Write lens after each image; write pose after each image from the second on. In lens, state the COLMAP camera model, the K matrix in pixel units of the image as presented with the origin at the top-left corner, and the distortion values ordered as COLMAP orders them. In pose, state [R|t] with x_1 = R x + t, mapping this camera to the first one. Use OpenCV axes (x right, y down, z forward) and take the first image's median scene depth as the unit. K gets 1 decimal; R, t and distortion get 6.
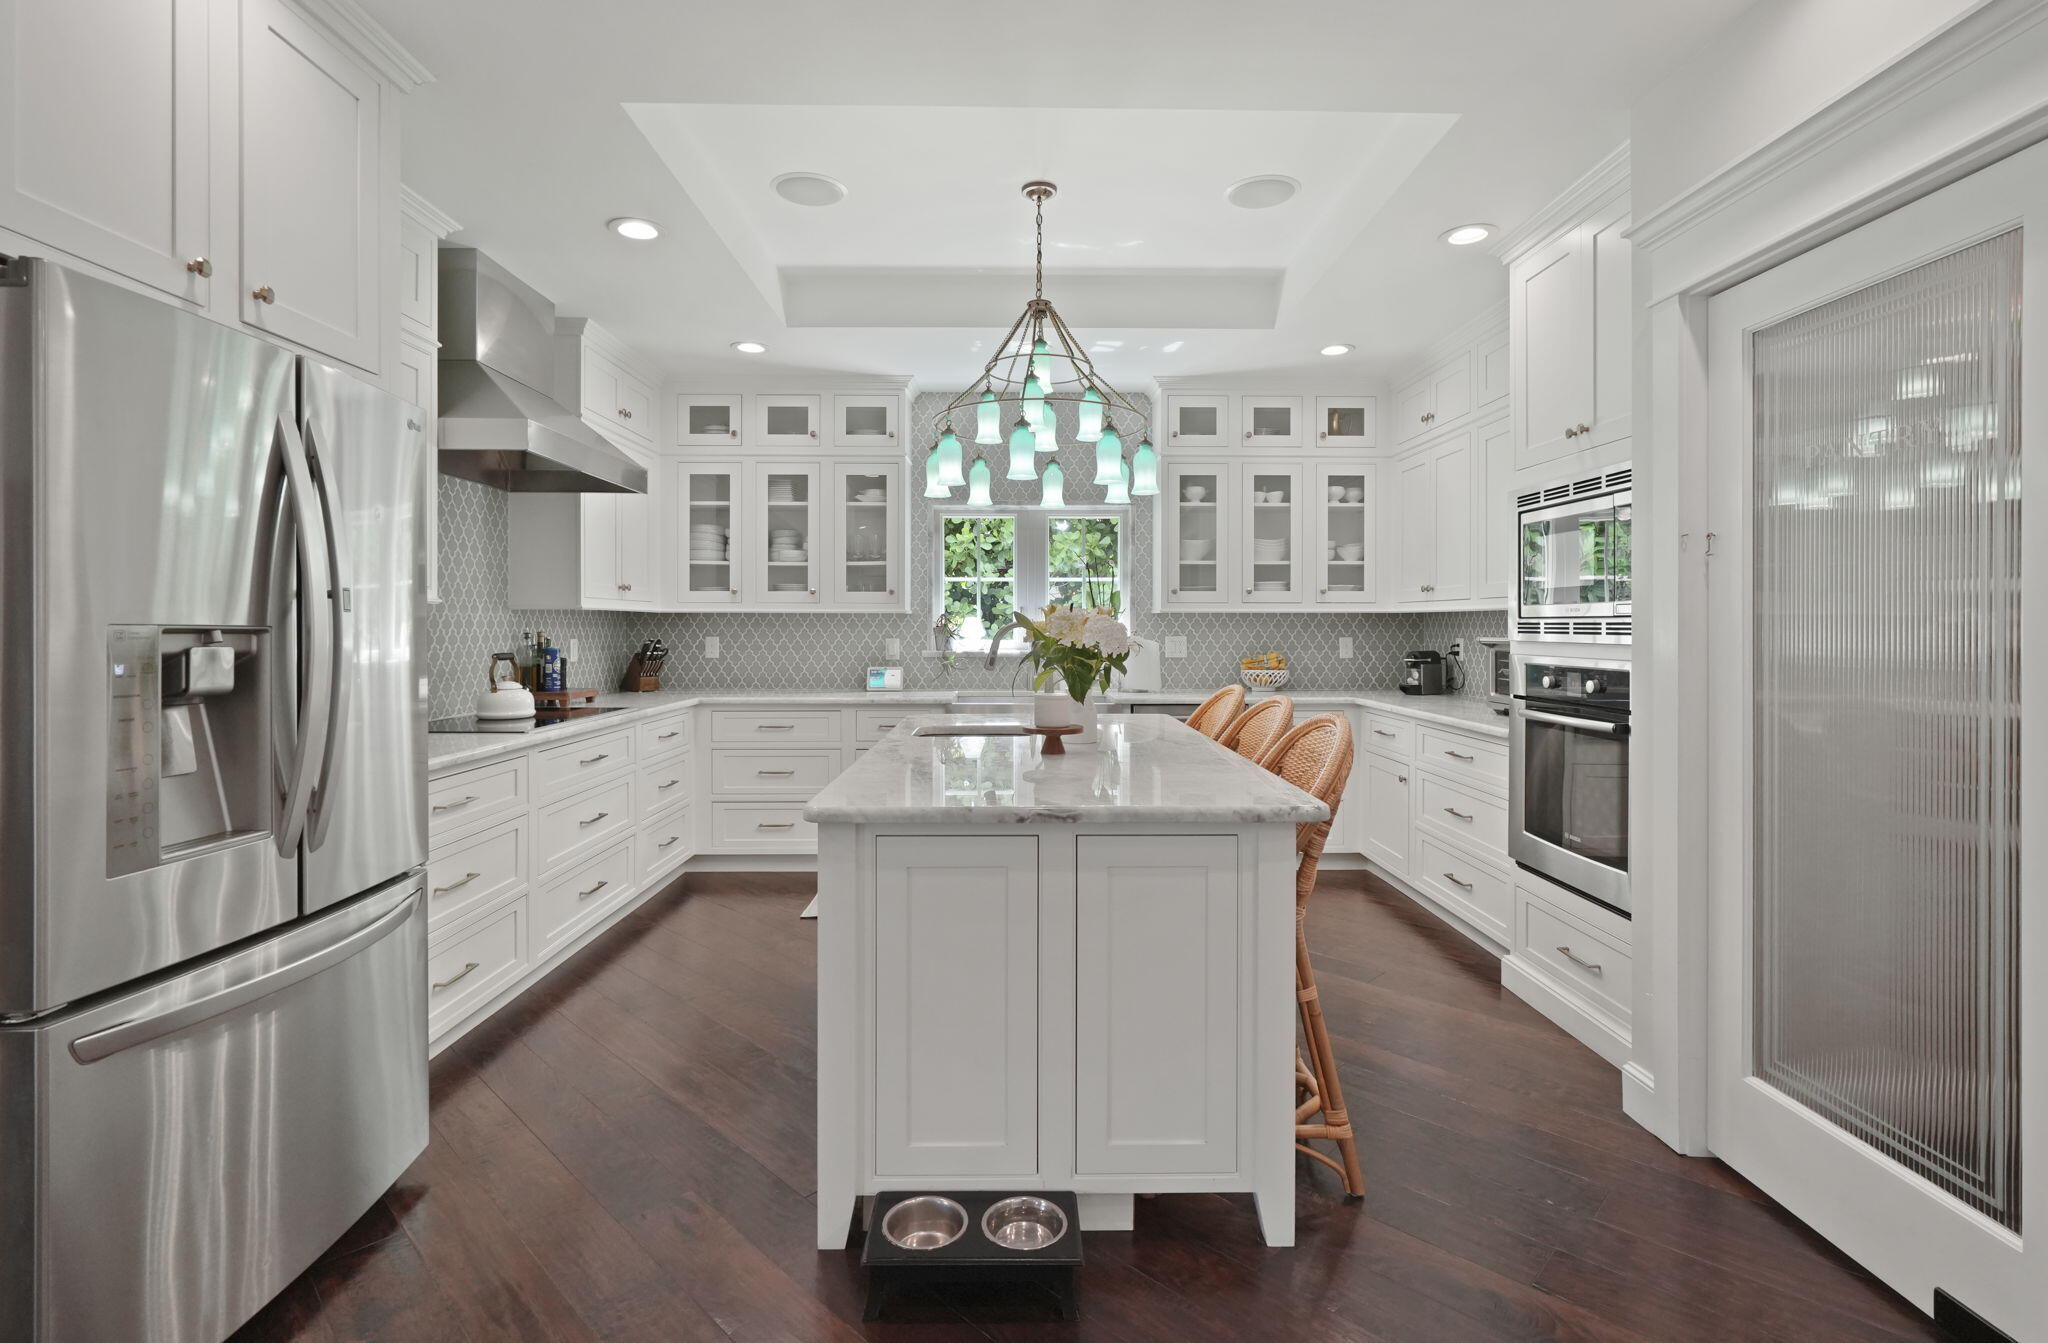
lens RADIAL K [[952.1, 0, 1031.8], [0, 952.1, 631.8], [0, 0, 1]] dist [0.000212, 0.000114]
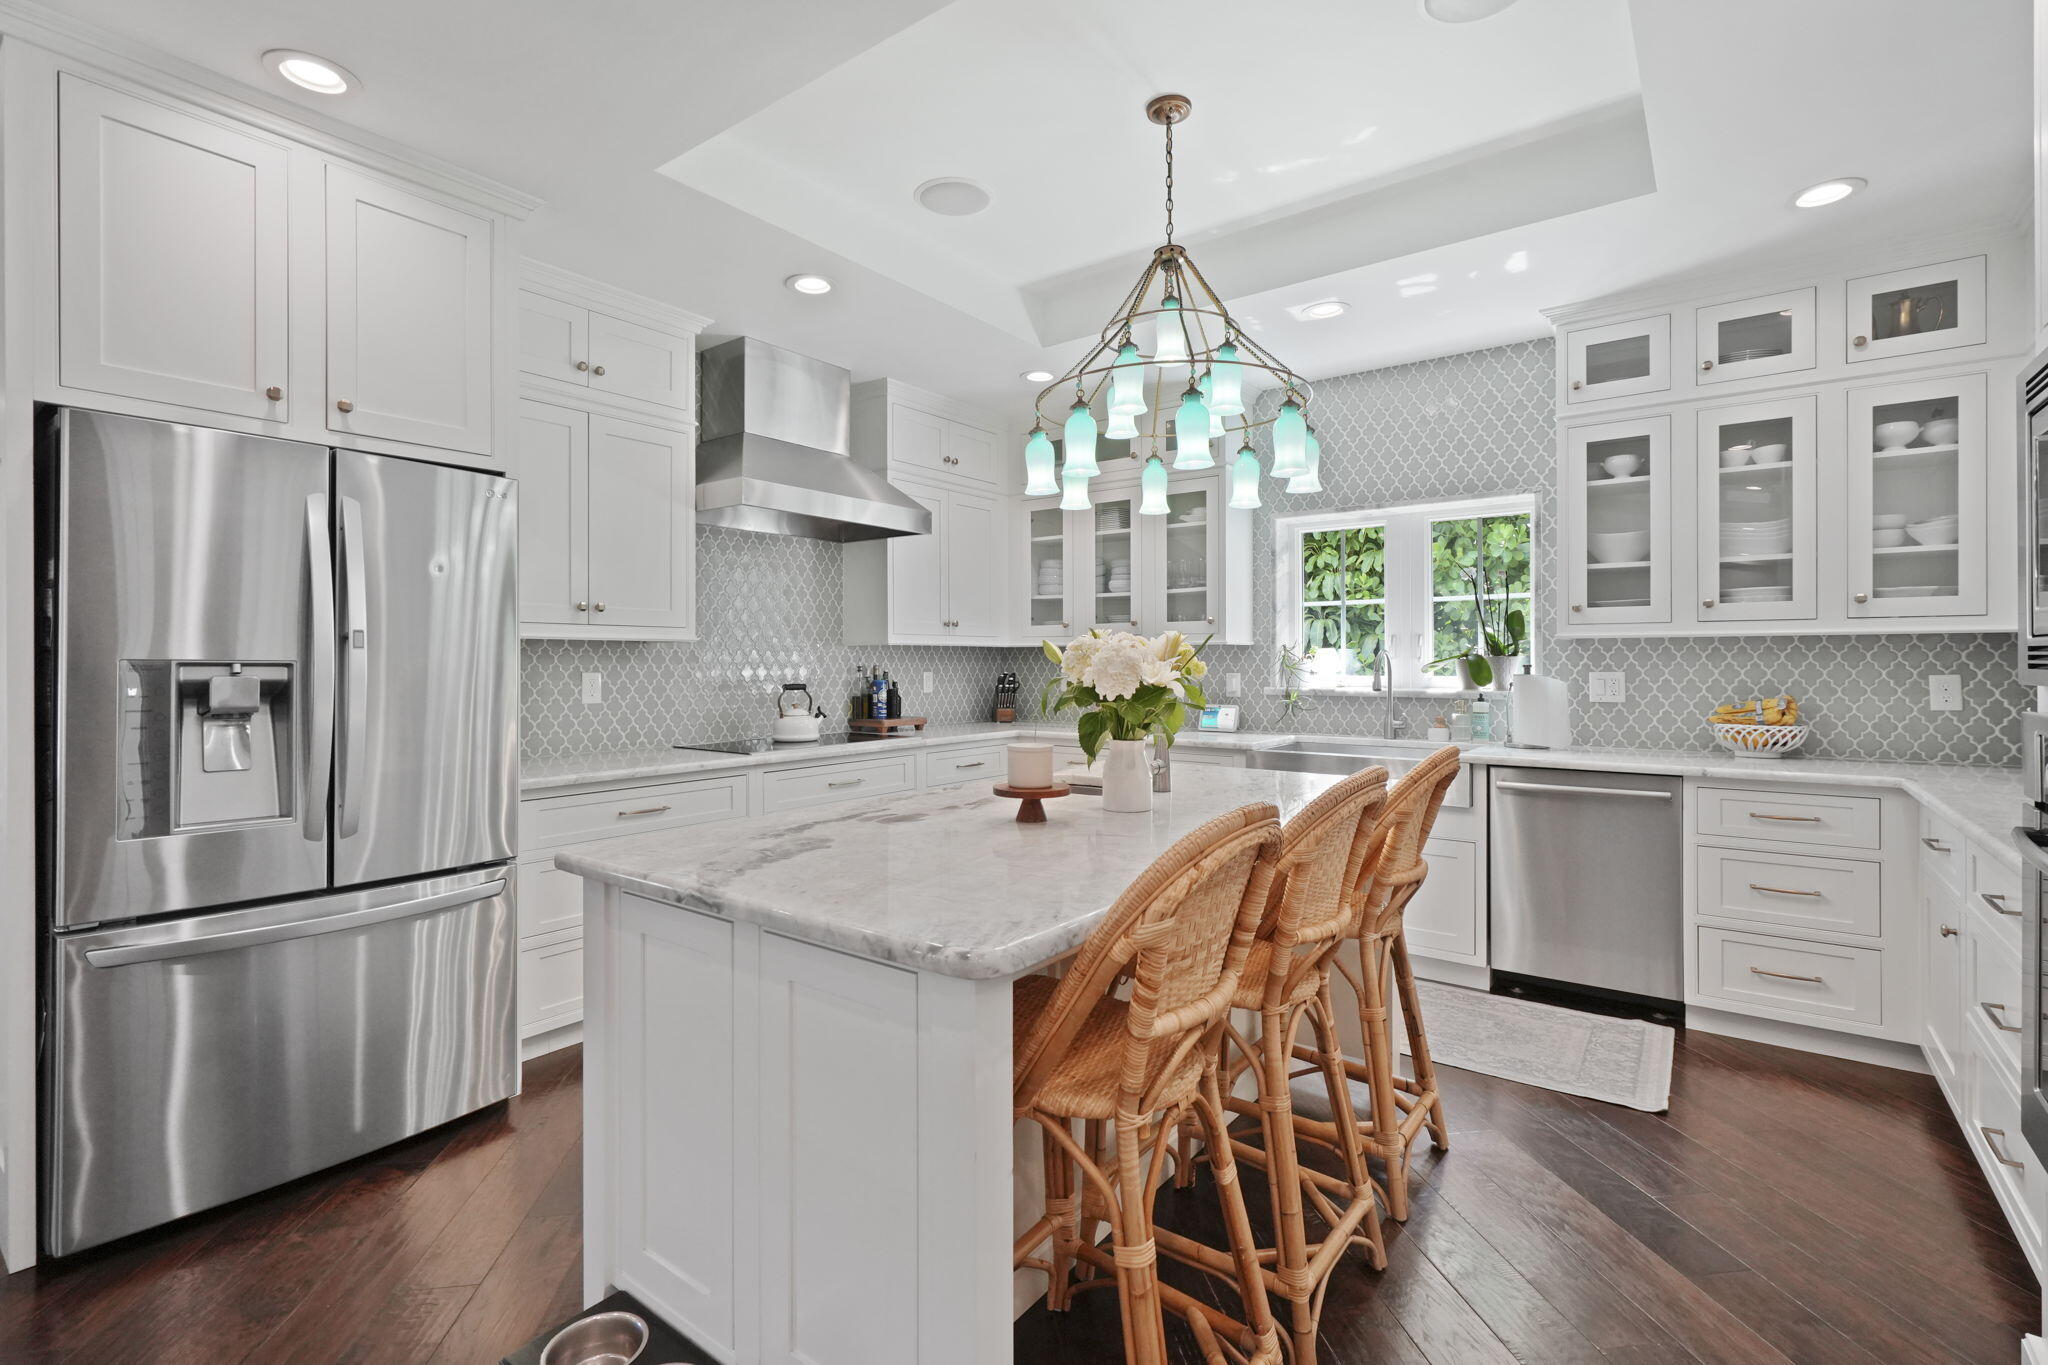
lens RADIAL K [[935.4, 0, 1023.0], [0, 935.4, 667.5], [0, 0, 1]] dist [-0.001588, 0.001239]
pose [[0.786548, 0.001560, -0.617527, 0.253487], [-0.000130, 0.999997, 0.002360, -0.000174], [0.617529, -0.001776, 0.786546, 0.200792]]
